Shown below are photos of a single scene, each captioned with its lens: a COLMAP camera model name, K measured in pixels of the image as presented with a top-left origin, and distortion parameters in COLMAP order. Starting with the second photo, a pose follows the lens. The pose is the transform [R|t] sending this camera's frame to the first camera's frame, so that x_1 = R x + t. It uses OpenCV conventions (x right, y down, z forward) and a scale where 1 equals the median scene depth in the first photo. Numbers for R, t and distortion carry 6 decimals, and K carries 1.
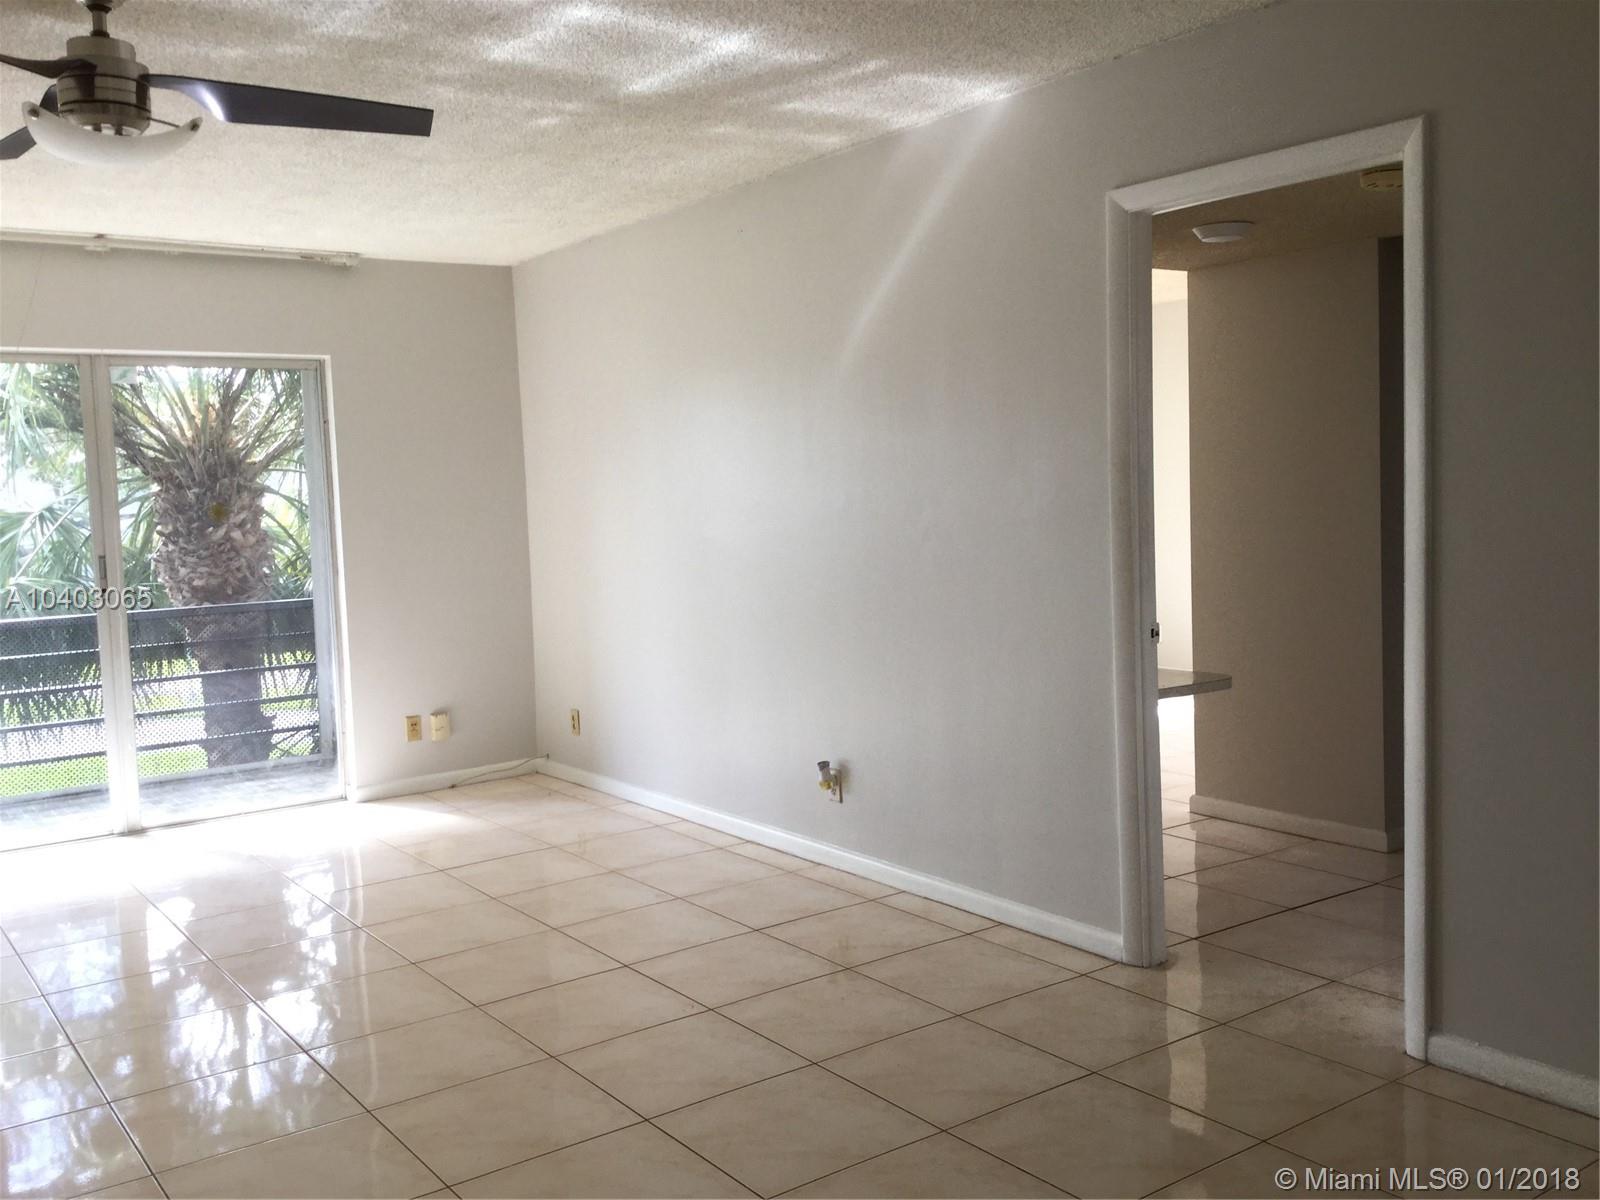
lens RADIAL K [[1431.0, 0, 800.0], [0, 1431.0, 600.0], [0, 0, 1]] dist [0.147814, -0.302986]
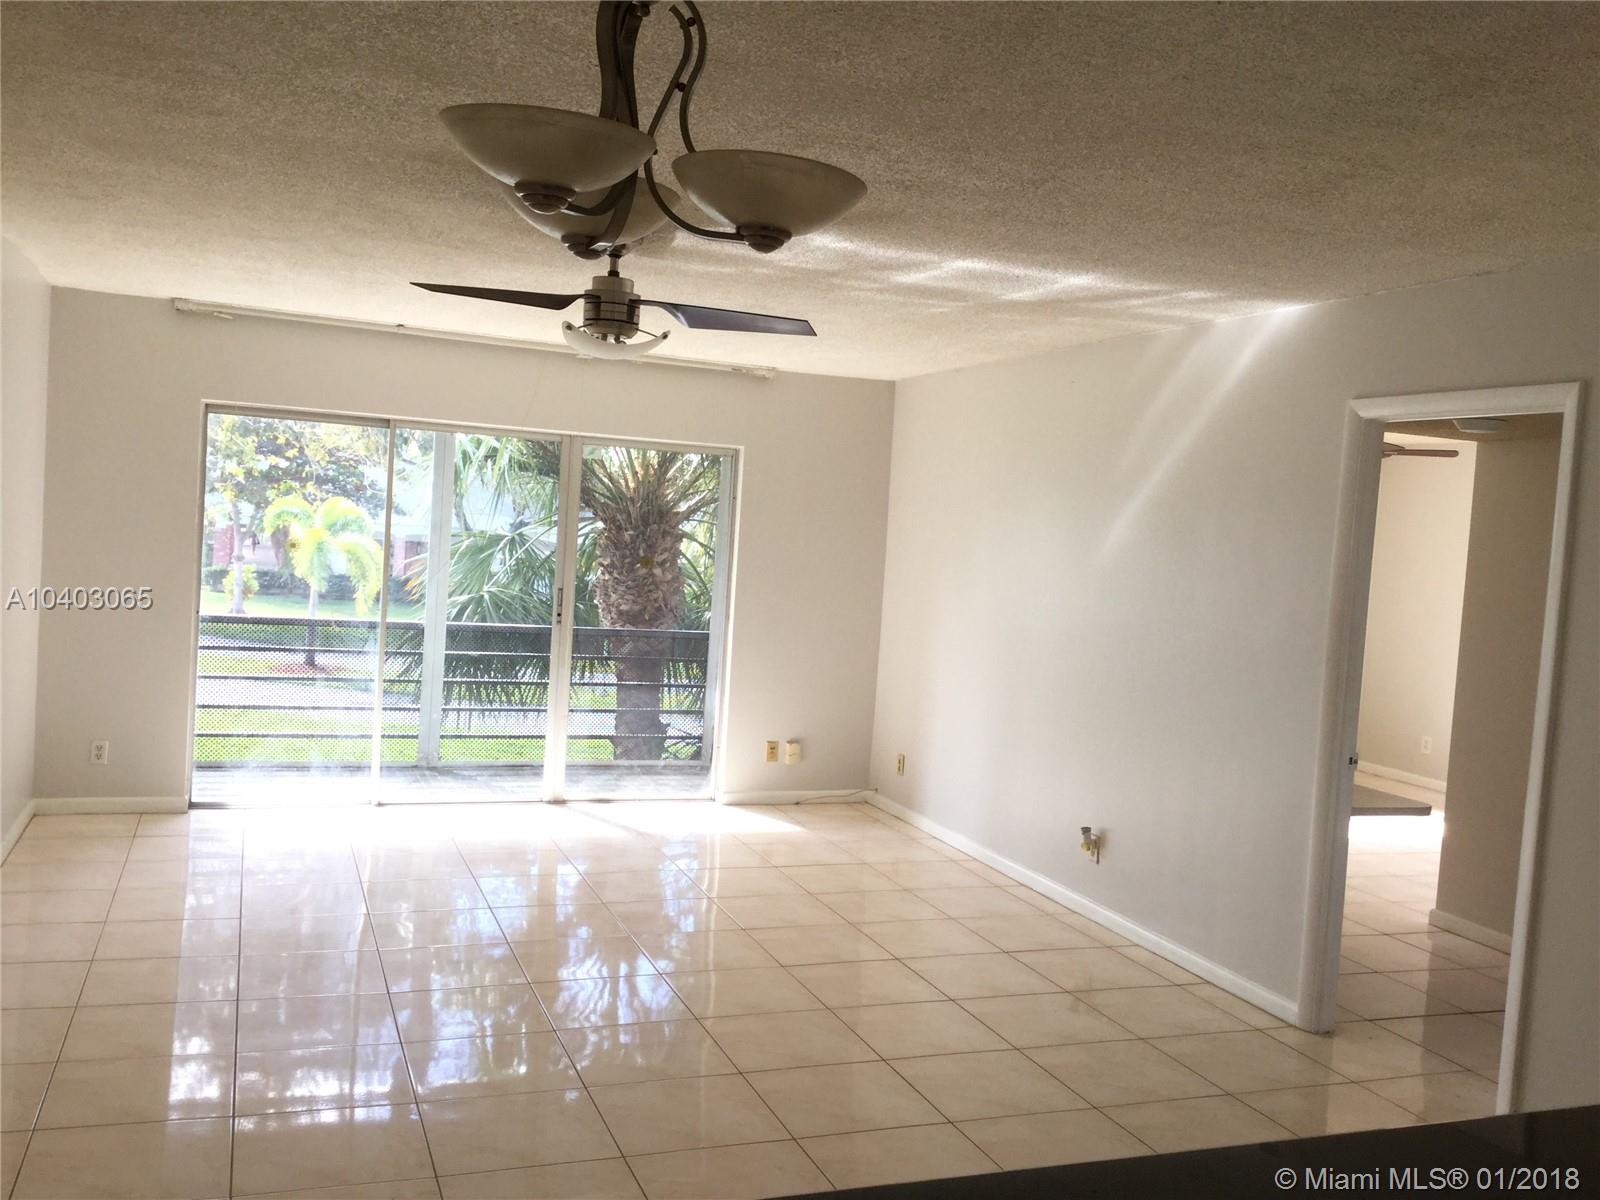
lens RADIAL K [[1442.5, 0, 823.7], [0, 1442.5, 599.1], [0, 0, 1]] dist [0.108691, -0.180171]
pose [[0.962703, 0.109316, -0.247494, 0.066085], [-0.117288, 0.992941, -0.017653, -0.023485], [0.243817, 0.046022, 0.968729, -0.188180]]
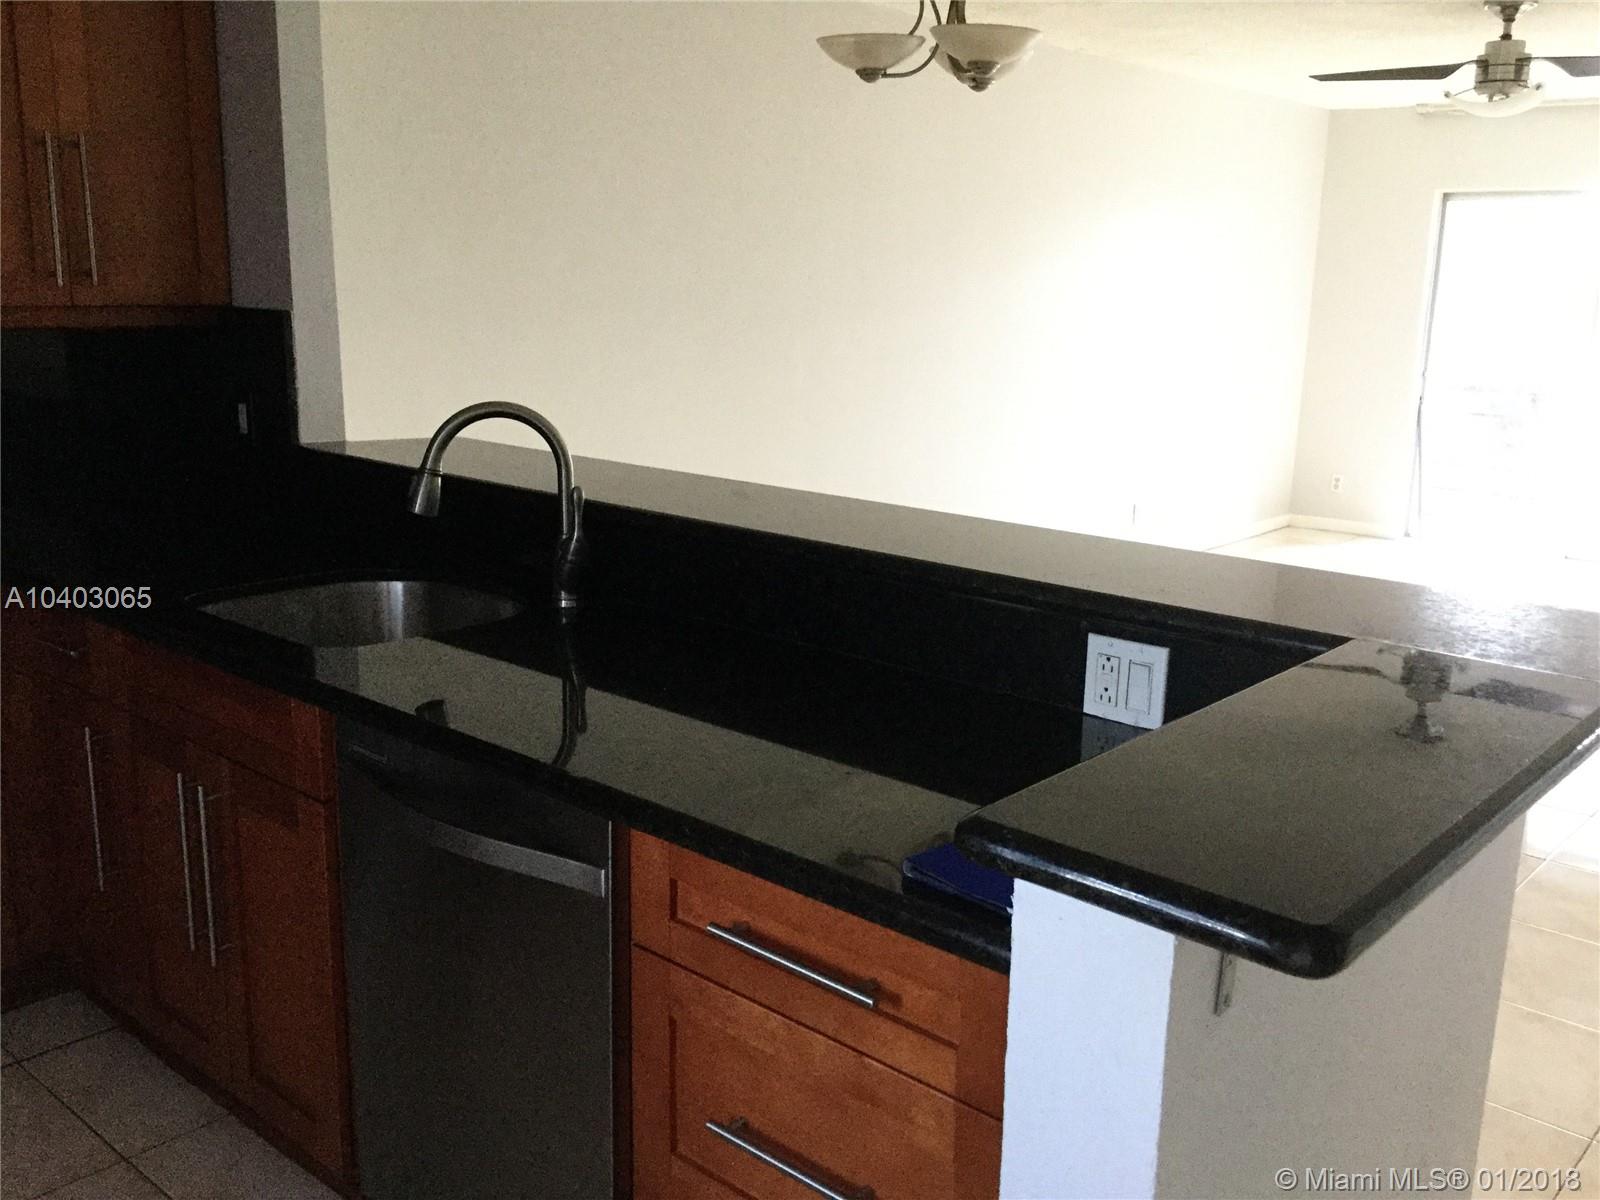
lens RADIAL K [[1442.5, 0, 823.7], [0, 1442.5, 599.1], [0, 0, 1]] dist [0.108691, -0.180171]
pose [[0.234552, 0.254402, -0.938224, 0.504374], [-0.105682, 0.966101, 0.235541, -0.035425], [0.966342, 0.043907, 0.253487, -0.079025]]
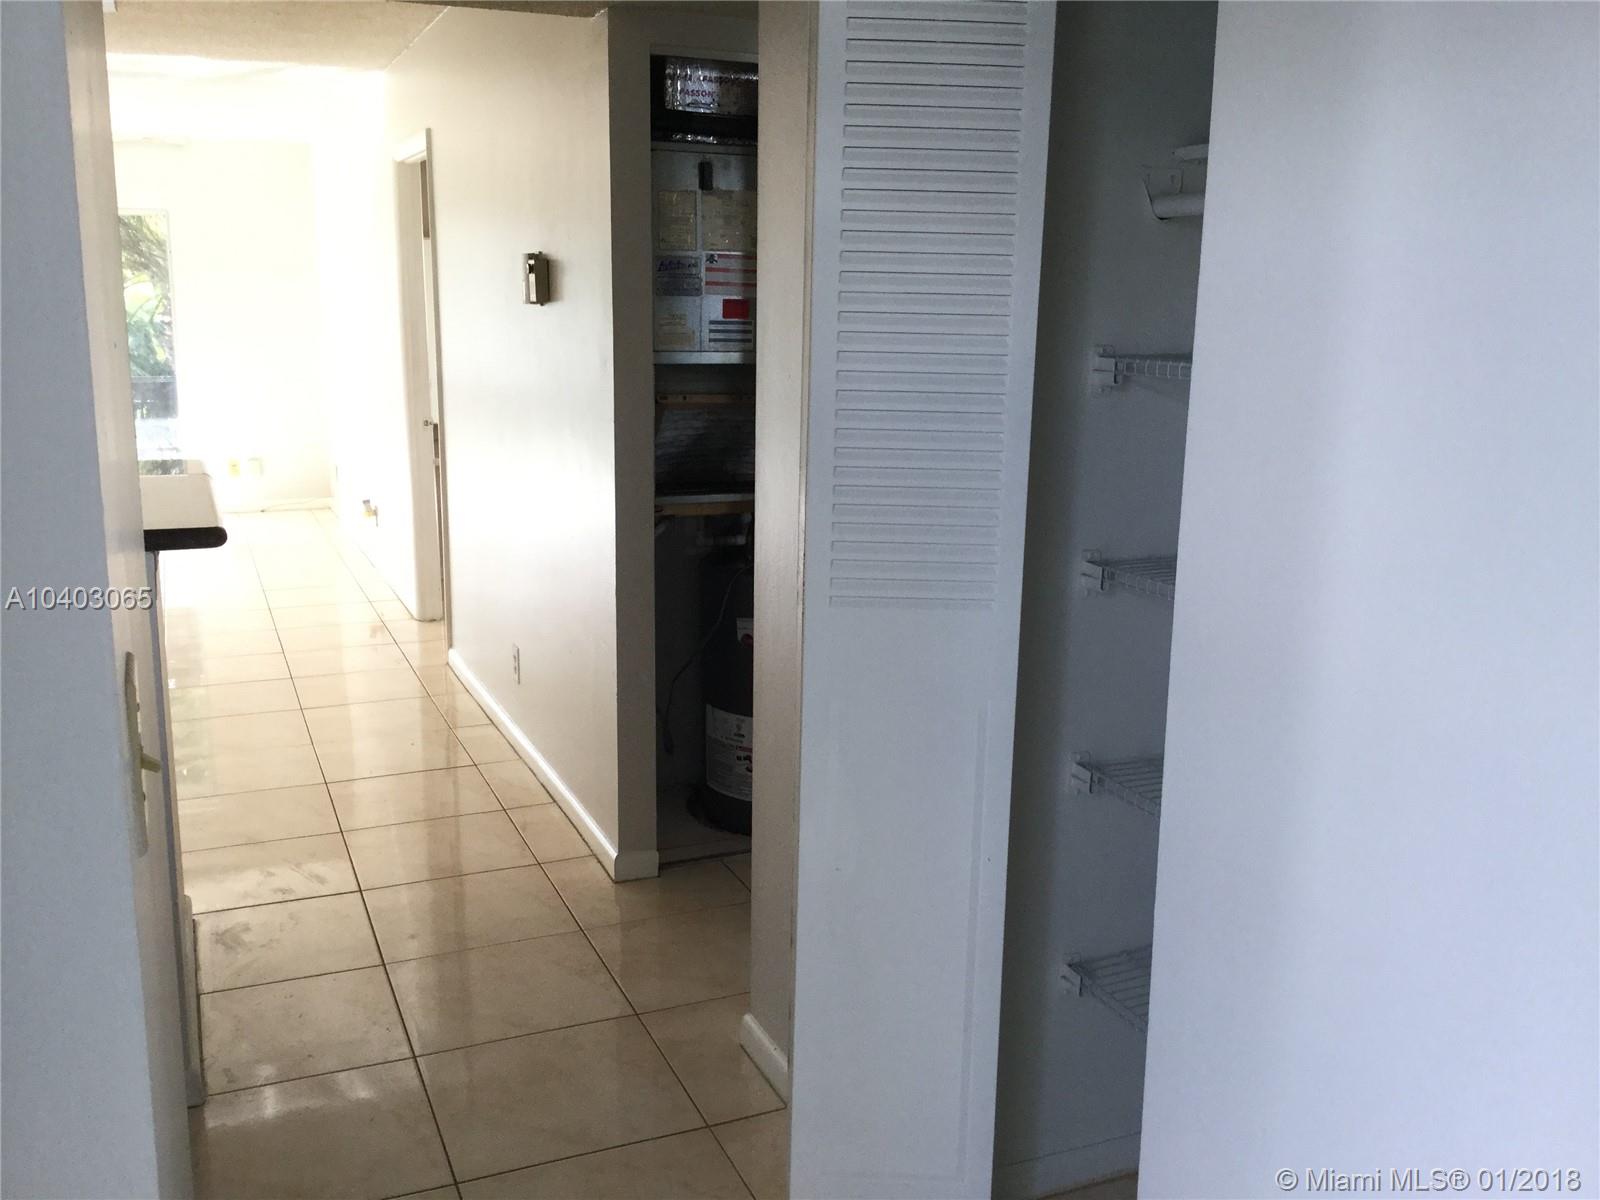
lens RADIAL K [[1431.0, 0, 800.0], [0, 1431.0, 600.0], [0, 0, 1]] dist [0.147814, -0.302986]
pose [[0.976566, 0.088613, -0.196130, 0.616365], [-0.061661, 0.988300, 0.139500, -0.021068], [0.206197, -0.124137, 0.970604, -0.336976]]
